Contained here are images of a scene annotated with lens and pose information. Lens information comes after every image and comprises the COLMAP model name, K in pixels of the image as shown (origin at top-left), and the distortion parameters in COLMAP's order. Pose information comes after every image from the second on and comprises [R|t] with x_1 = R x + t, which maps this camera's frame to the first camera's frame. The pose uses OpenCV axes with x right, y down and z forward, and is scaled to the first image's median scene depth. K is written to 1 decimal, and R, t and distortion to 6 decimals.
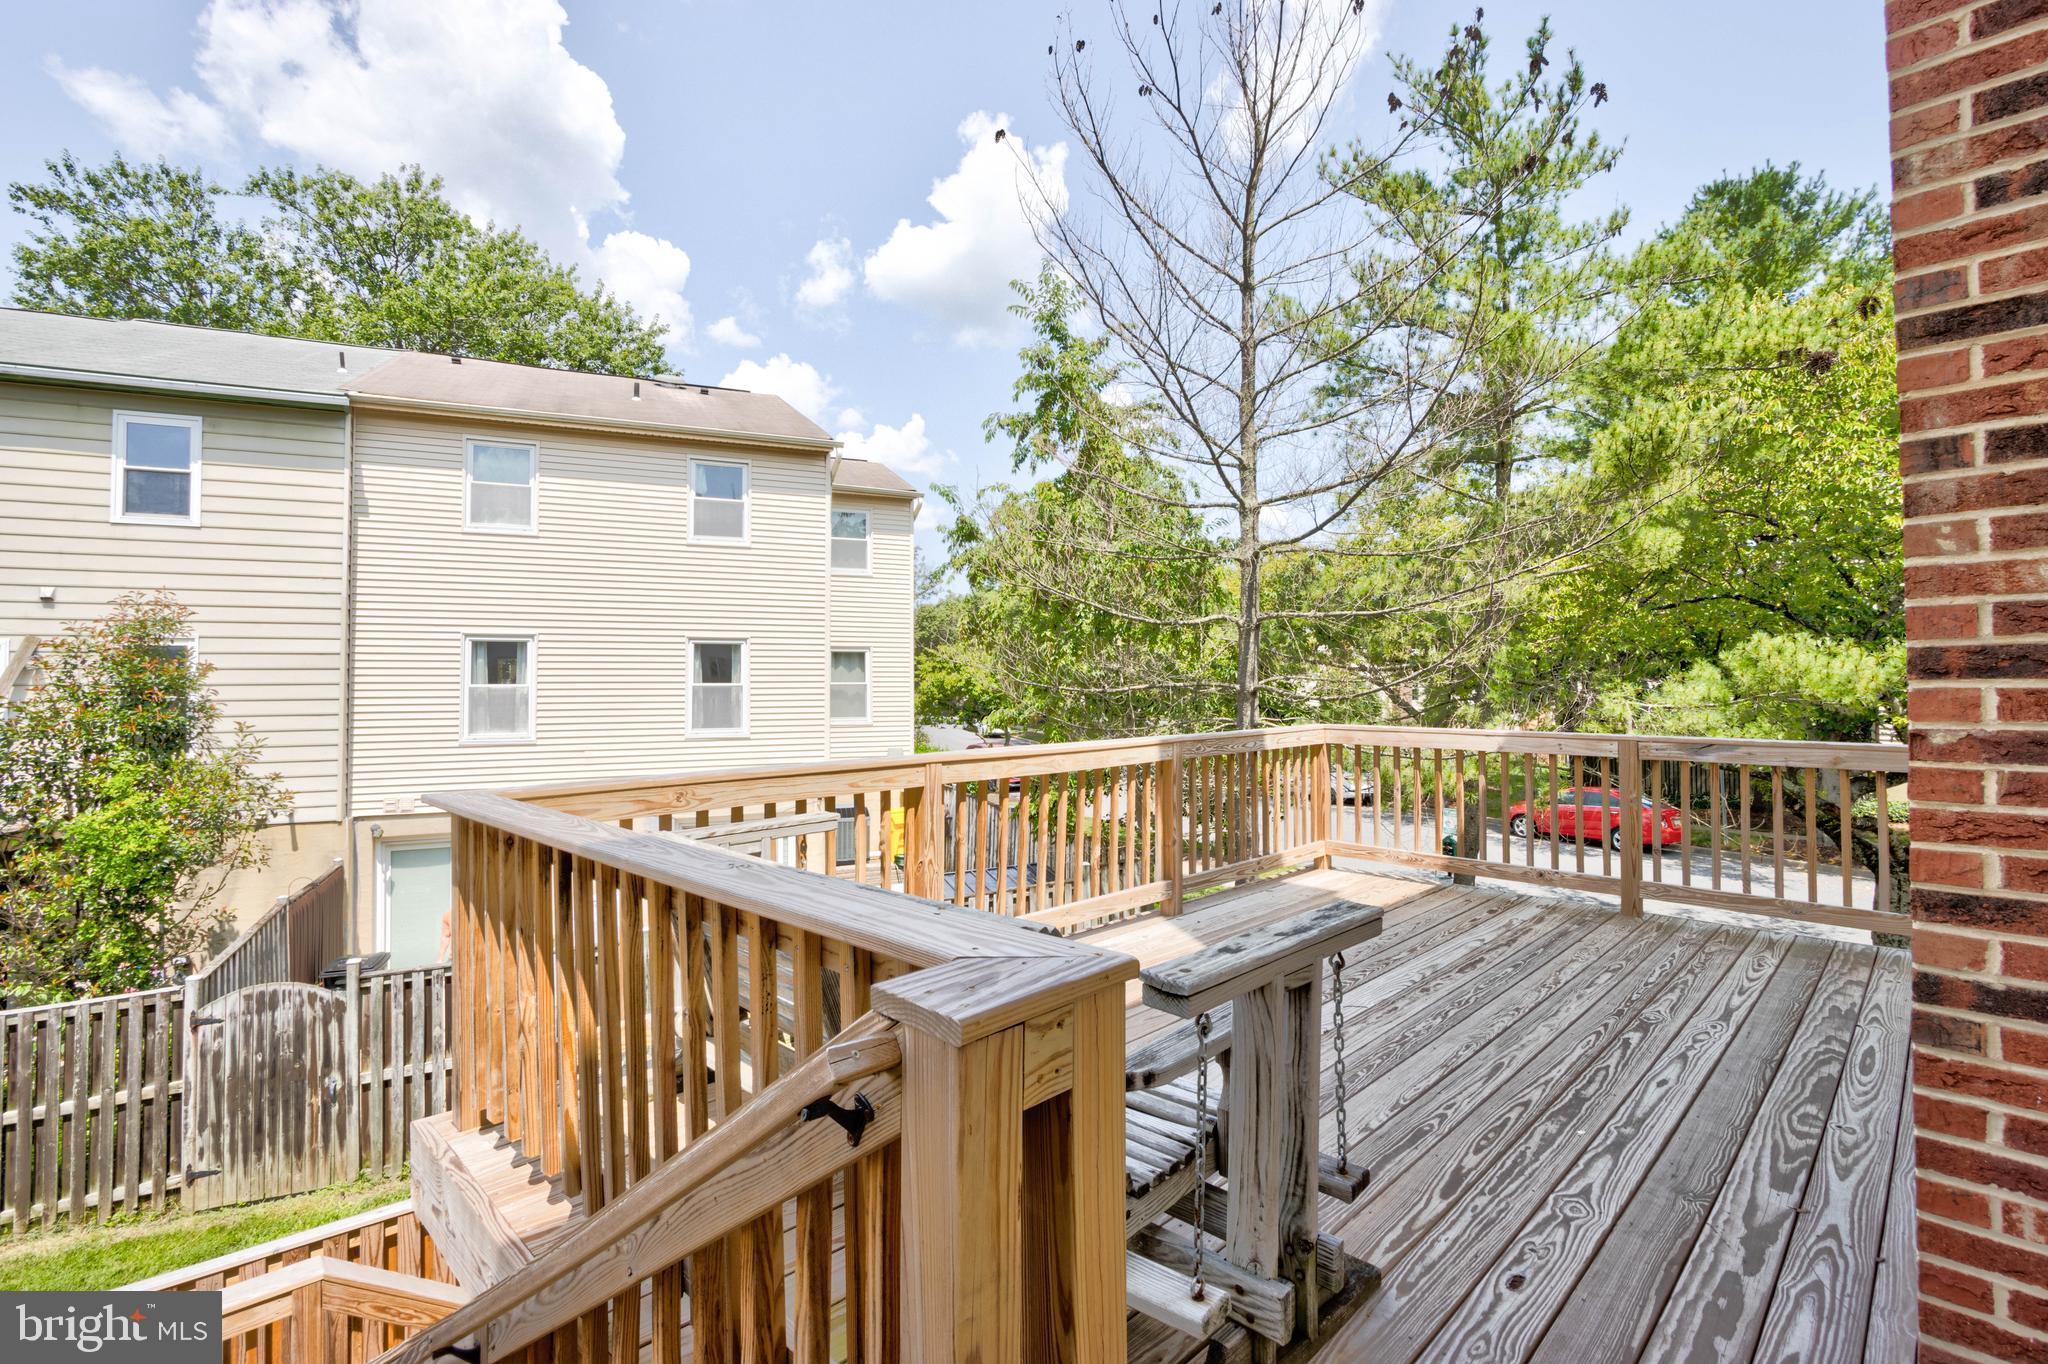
lens RADIAL K [[930.5, 0, 1027.4], [0, 930.5, 680.2], [0, 0, 1]] dist [-0.002665, -0.000472]
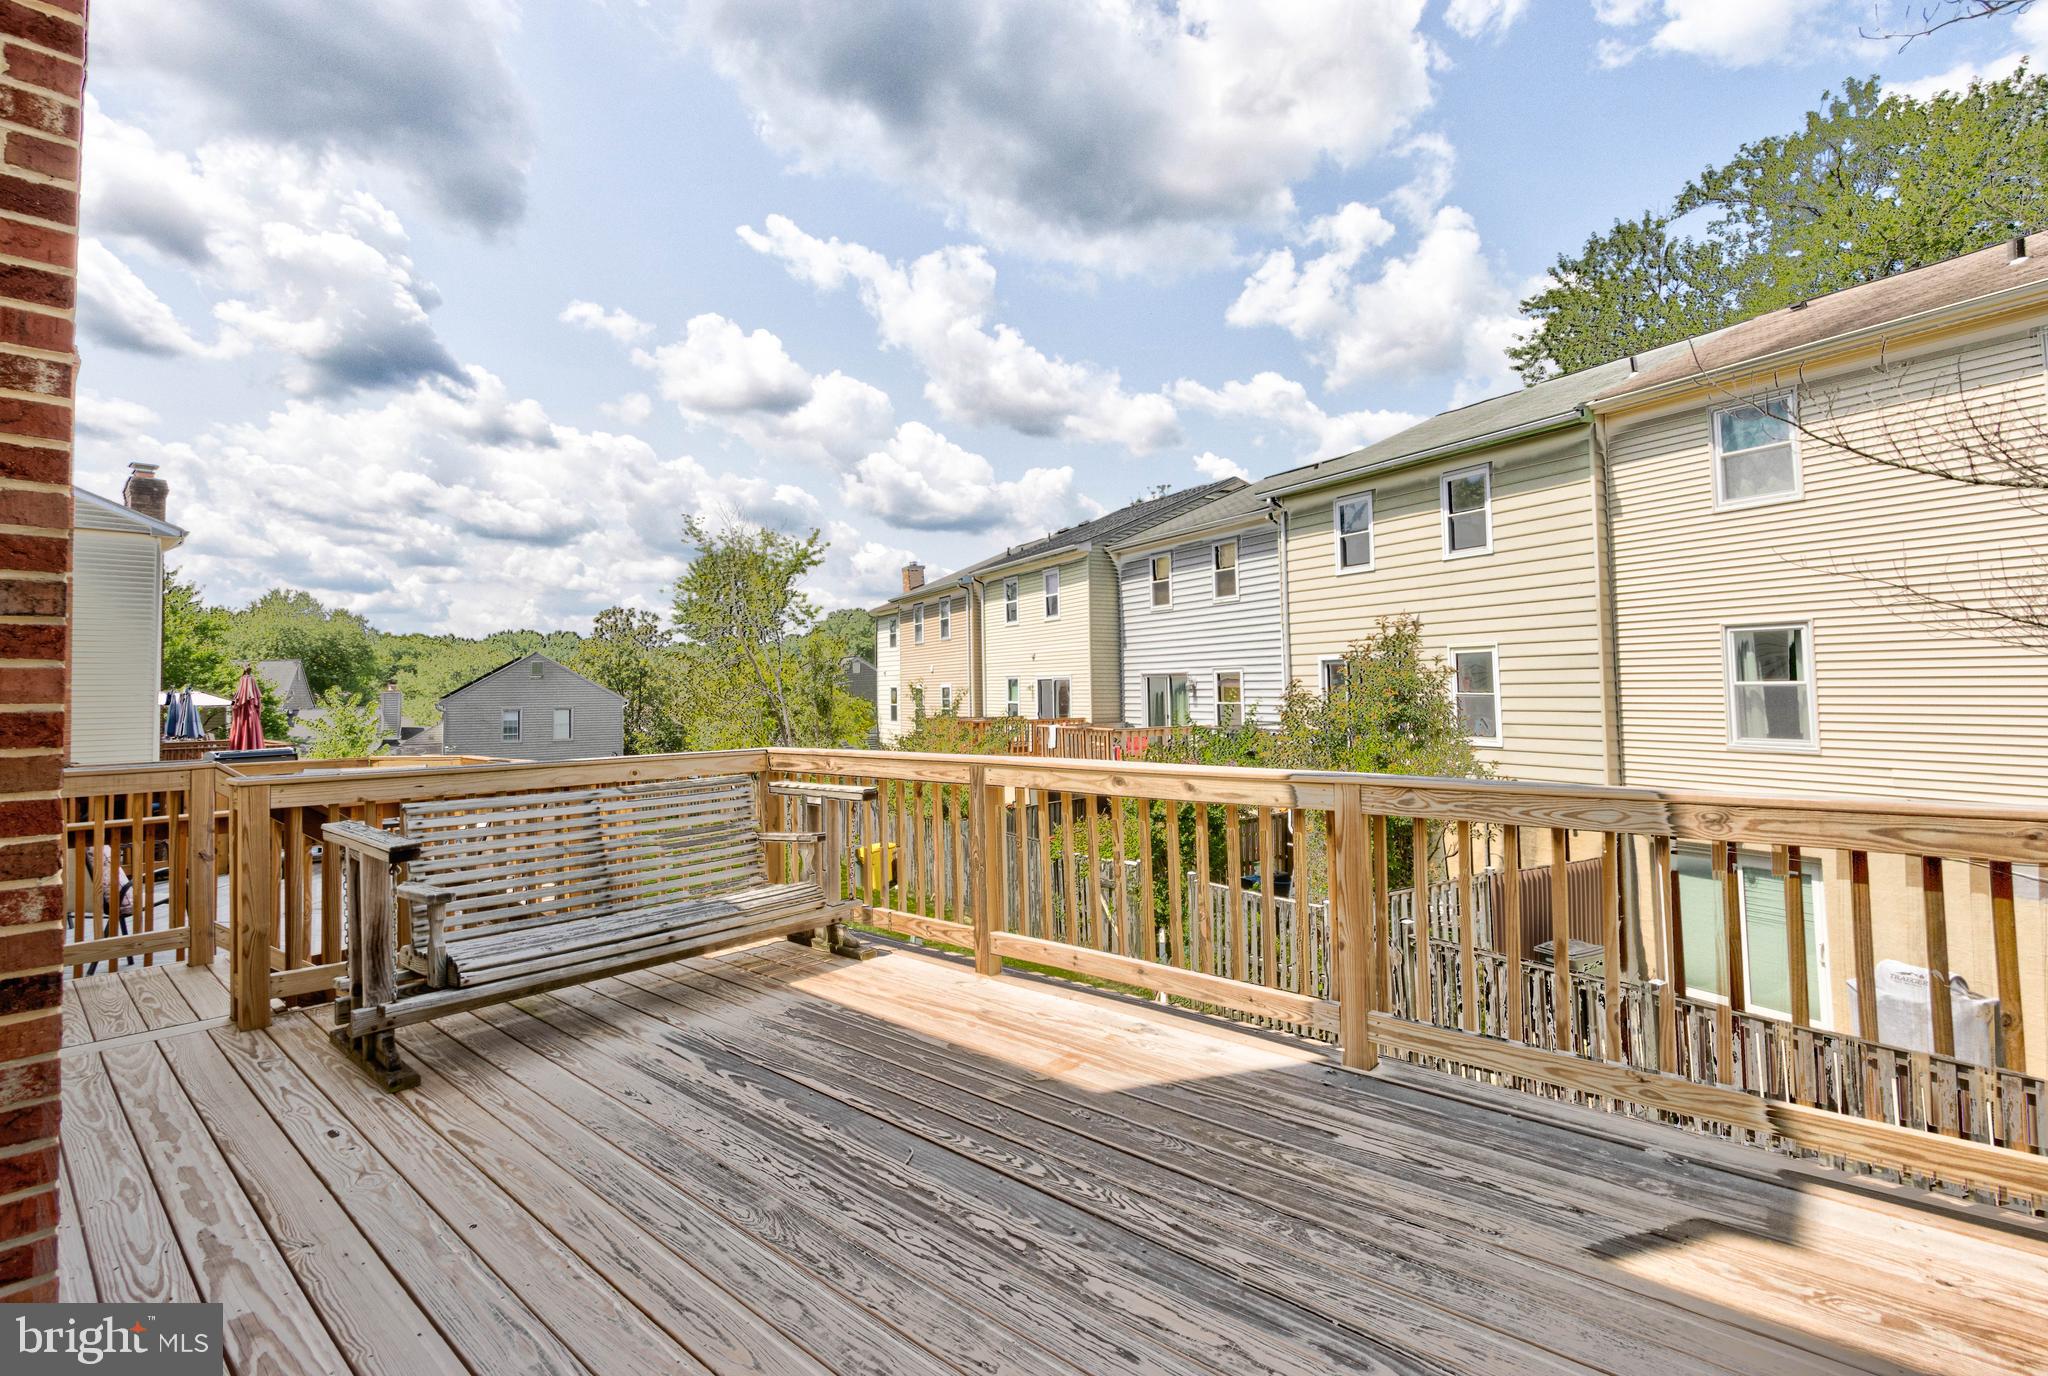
lens RADIAL K [[967.2, 0, 1020.1], [0, 967.2, 644.8], [0, 0, 1]] dist [0.012538, 0.000269]
pose [[0.050894, -0.041710, -0.997833, 0.310222], [0.013667, 0.999063, -0.041064, -0.002105], [0.998611, -0.011547, 0.051416, 0.293537]]
